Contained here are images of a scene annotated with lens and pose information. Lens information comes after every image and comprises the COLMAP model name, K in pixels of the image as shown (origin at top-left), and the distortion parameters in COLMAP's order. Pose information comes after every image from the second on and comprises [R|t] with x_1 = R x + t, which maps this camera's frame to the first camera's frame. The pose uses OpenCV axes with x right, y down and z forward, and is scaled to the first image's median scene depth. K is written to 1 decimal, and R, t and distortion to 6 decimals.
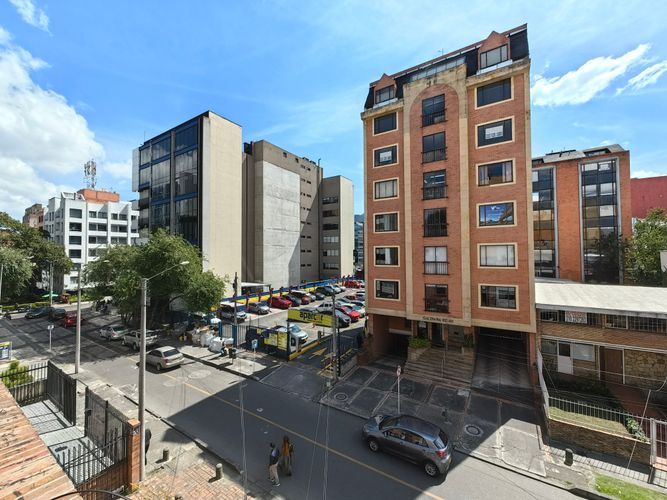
lens RADIAL K [[266.2, 0, 333.5], [0, 266.2, 250.0], [0, 0, 1]] dist [0.002743, -0.002913]
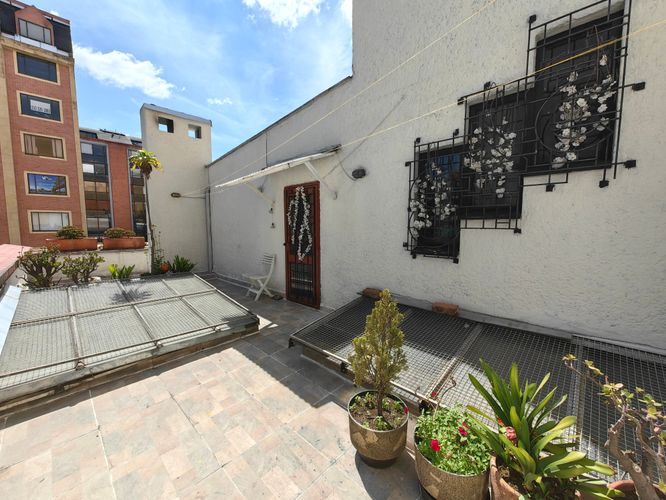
lens RADIAL K [[265.8, 0, 333.0], [0, 265.8, 250.0], [0, 0, 1]] dist [0.002743, -0.002913]
pose [[0.204023, -0.087010, 0.975092, -0.252394], [-0.027117, 0.995158, 0.094475, 0.002439], [-0.978590, -0.045717, 0.200676, -0.400752]]
